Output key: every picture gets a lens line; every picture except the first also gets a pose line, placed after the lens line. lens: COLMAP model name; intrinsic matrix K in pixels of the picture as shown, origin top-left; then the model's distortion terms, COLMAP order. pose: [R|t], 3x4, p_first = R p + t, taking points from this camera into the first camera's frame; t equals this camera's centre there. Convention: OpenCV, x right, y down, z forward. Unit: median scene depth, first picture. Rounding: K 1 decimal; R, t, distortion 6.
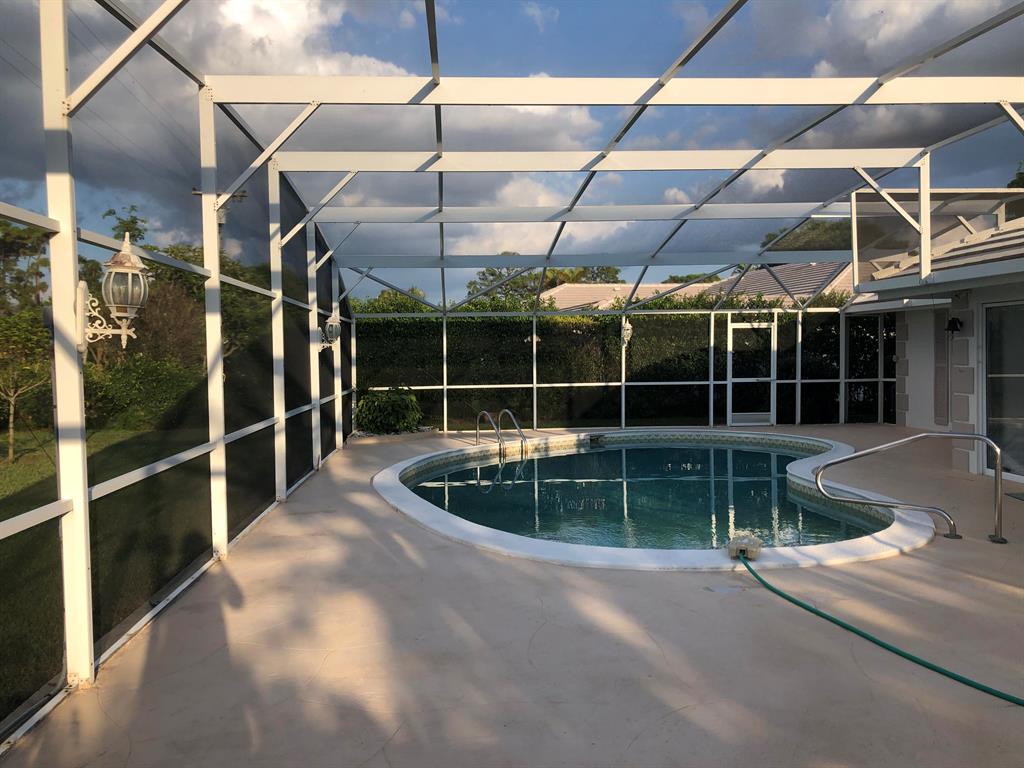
lens RADIAL K [[858.2, 0, 512.7], [0, 858.2, 393.0], [0, 0, 1]] dist [0.025387, -0.020156]
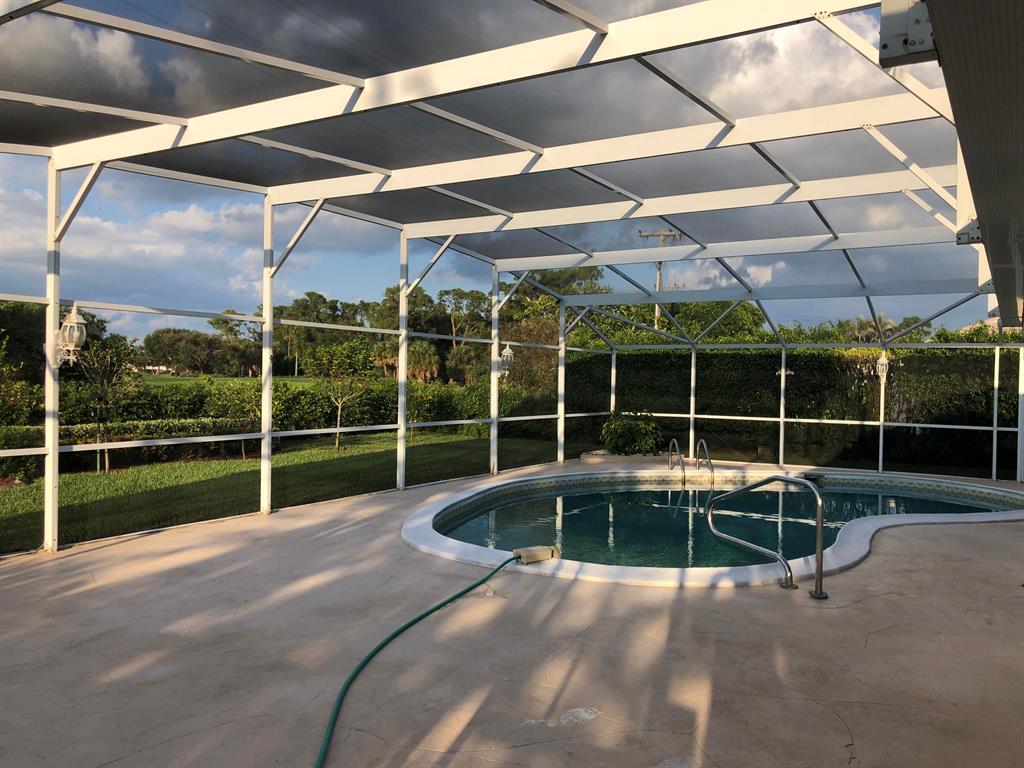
lens RADIAL K [[858.2, 0, 514.6], [0, 858.2, 376.5], [0, 0, 1]] dist [0.025387, -0.020156]
pose [[0.811426, 0.029298, -0.583720, 0.353394], [-0.059109, 0.997736, -0.032088, -0.008594], [0.581459, 0.060540, 0.811320, 0.022545]]
